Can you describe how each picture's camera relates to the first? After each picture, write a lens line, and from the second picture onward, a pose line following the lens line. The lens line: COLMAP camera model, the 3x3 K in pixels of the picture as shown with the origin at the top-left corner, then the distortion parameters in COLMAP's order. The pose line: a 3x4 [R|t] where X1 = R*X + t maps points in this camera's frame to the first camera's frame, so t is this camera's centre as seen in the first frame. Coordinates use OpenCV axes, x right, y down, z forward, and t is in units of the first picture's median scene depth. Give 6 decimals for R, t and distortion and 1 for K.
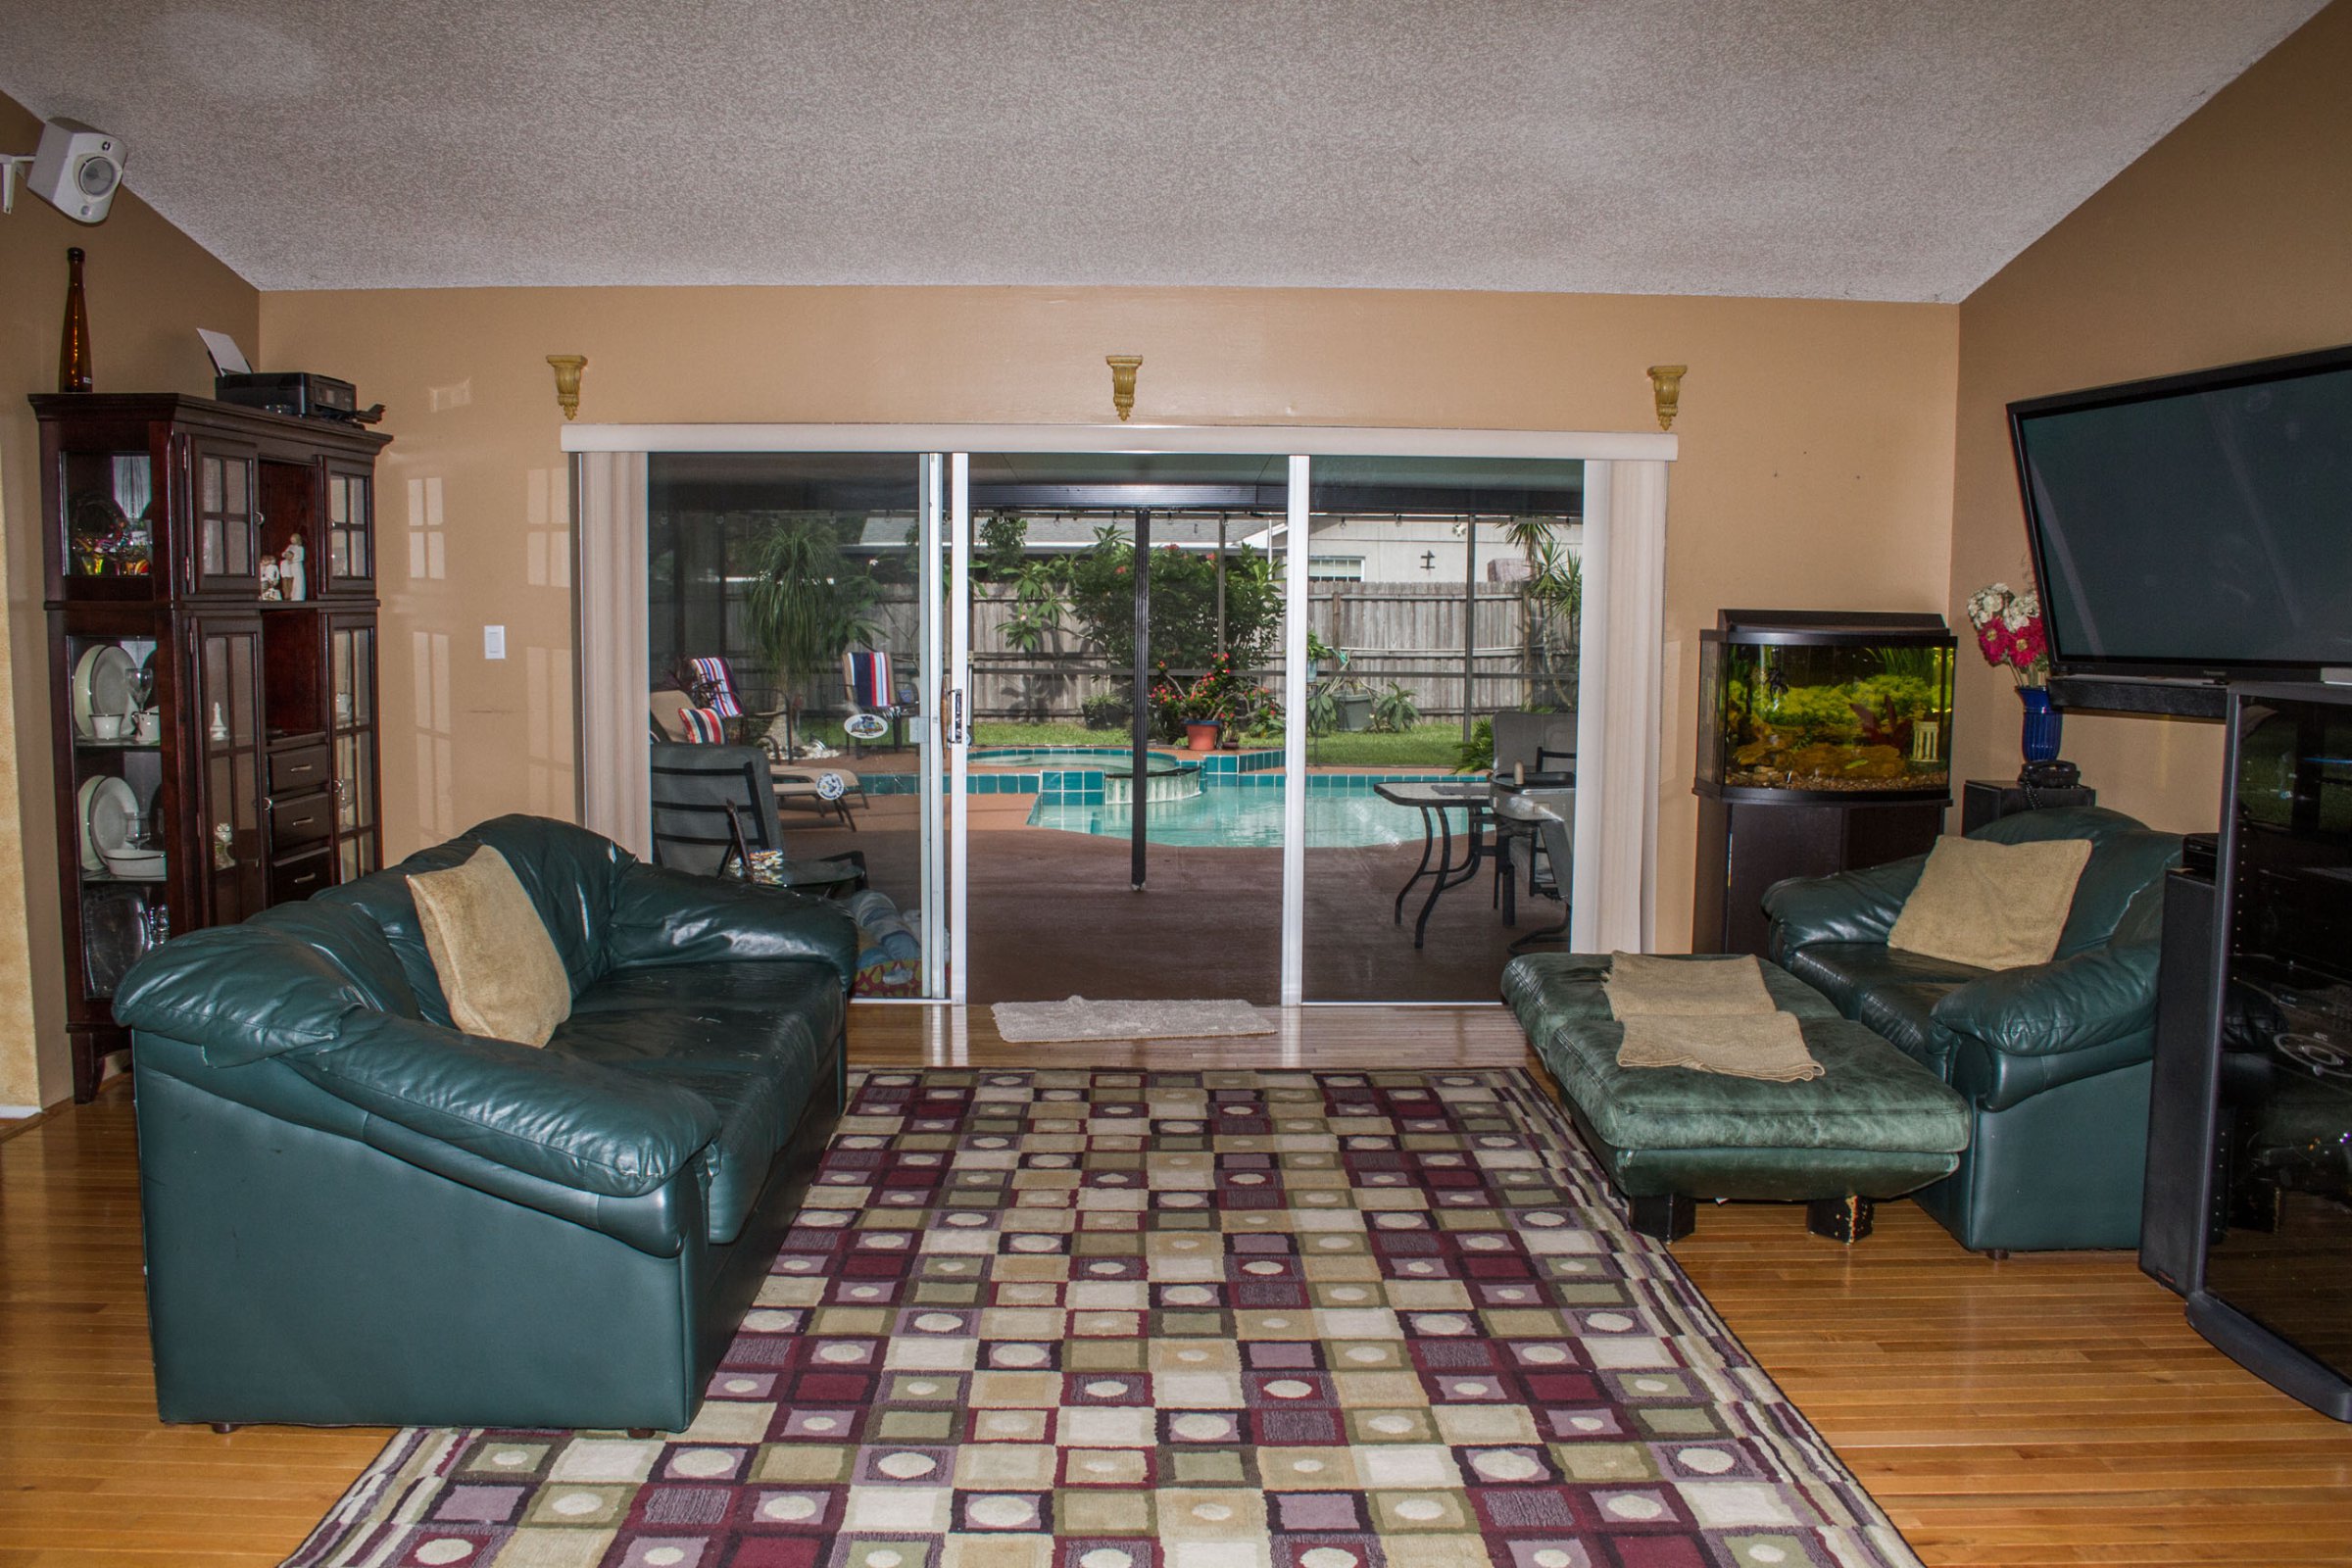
lens RADIAL K [[1958.3, 0, 1172.7], [0, 1958.3, 769.0], [0, 0, 1]] dist [-0.046124, 0.013533]
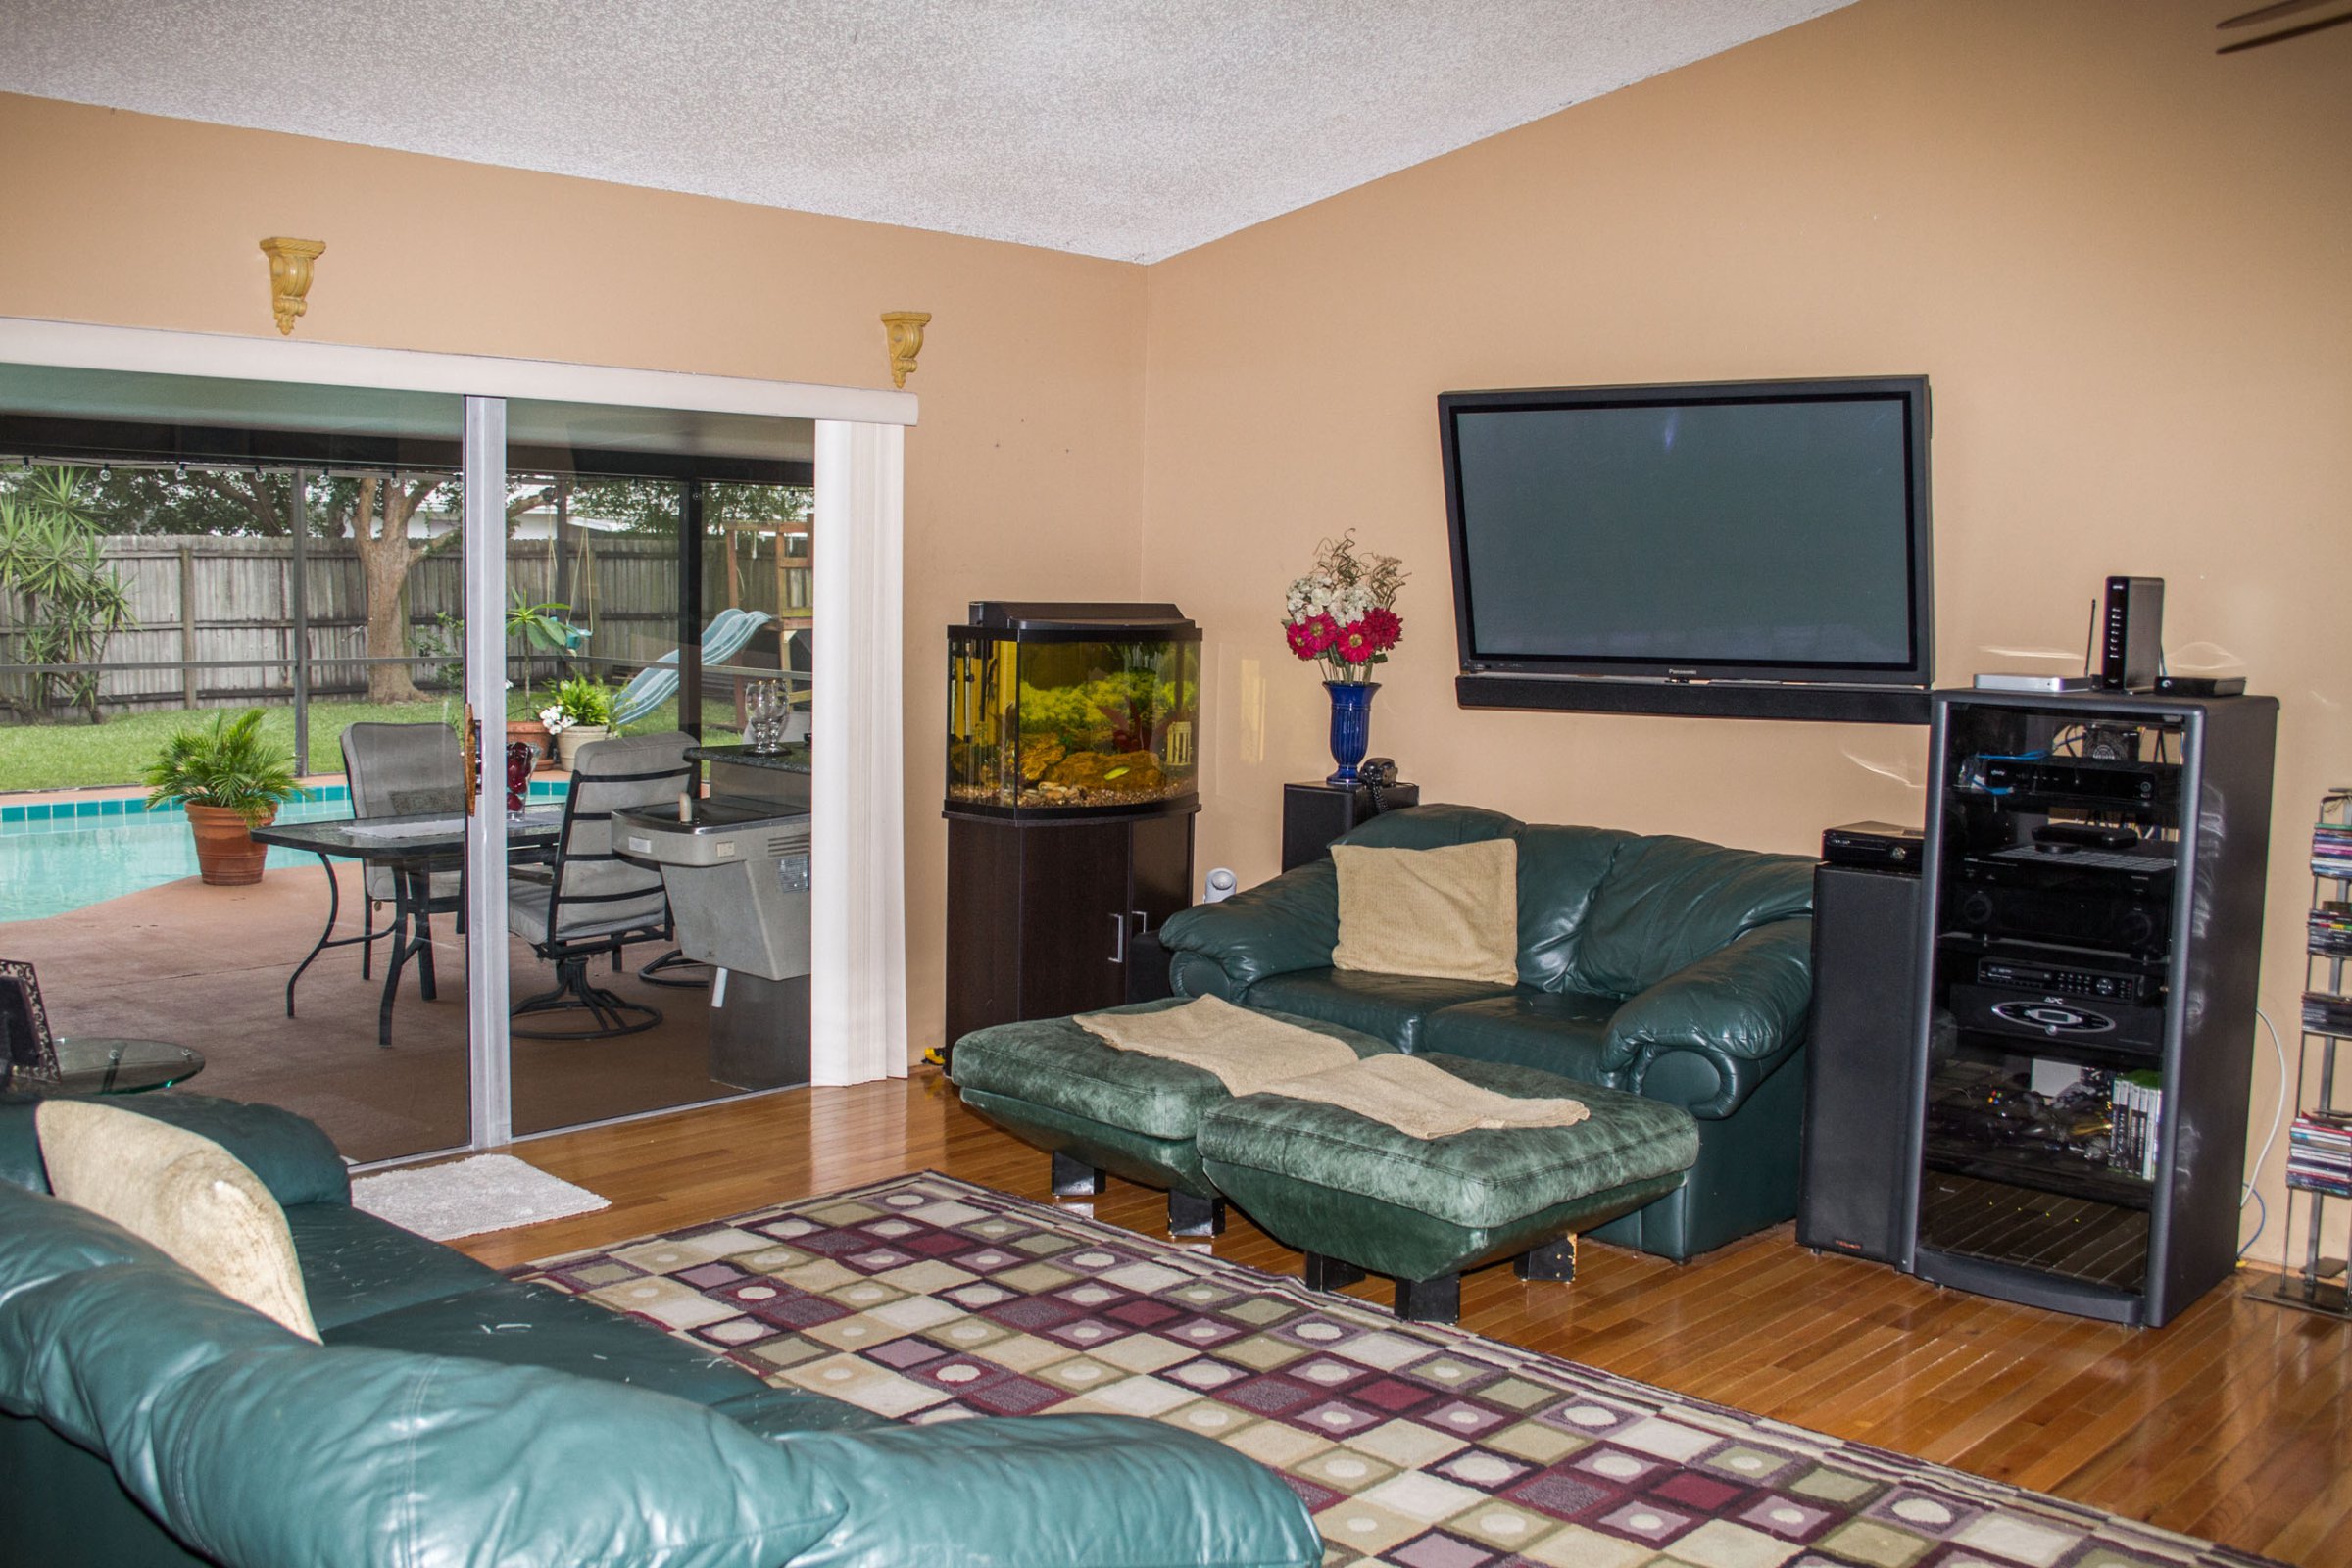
lens RADIAL K [[2315.7, 0, 1175.3], [0, 2315.7, 786.2], [0, 0, 1]] dist [-0.060261, 0.000000]
pose [[0.701897, -0.064180, 0.709381, -0.522441], [0.053141, 0.997875, 0.037700, -0.047244], [-0.710293, 0.011236, 0.703816, 0.305077]]
